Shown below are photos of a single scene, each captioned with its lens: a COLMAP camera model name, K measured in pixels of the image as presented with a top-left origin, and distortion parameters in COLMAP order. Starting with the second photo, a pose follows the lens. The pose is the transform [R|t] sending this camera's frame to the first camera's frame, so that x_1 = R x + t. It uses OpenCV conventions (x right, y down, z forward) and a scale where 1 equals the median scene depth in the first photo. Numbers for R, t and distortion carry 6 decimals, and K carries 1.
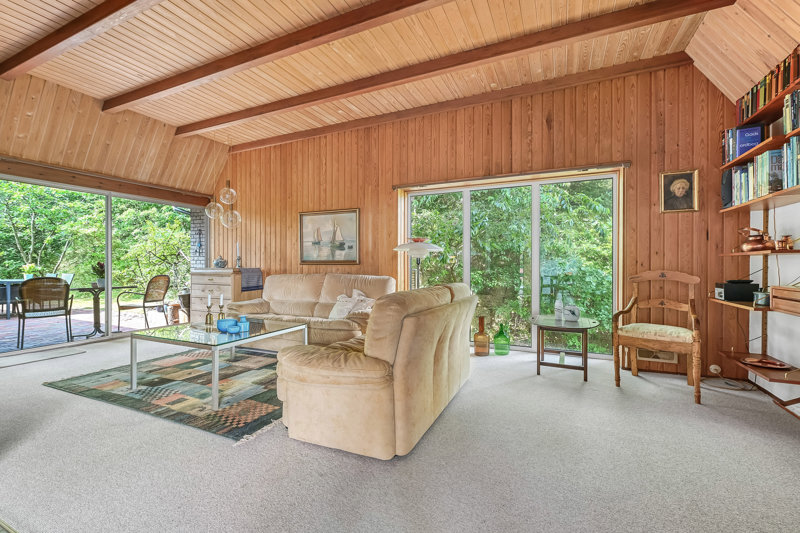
lens RADIAL K [[346.0, 0, 394.7], [0, 346.0, 263.7], [0, 0, 1]] dist [-0.000957, -0.000175]
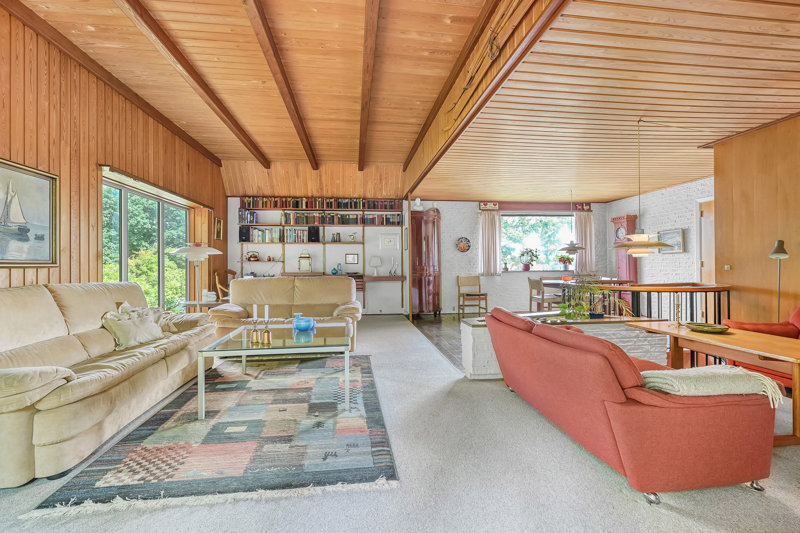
lens RADIAL K [[346.0, 0, 394.7], [0, 346.0, 263.7], [0, 0, 1]] dist [-0.000957, -0.000175]
pose [[-0.531905, 0.006818, 0.846777, -0.921004], [0.006910, 0.999969, -0.003711, 0.001541], [-0.846776, 0.003877, -0.531936, 0.805326]]
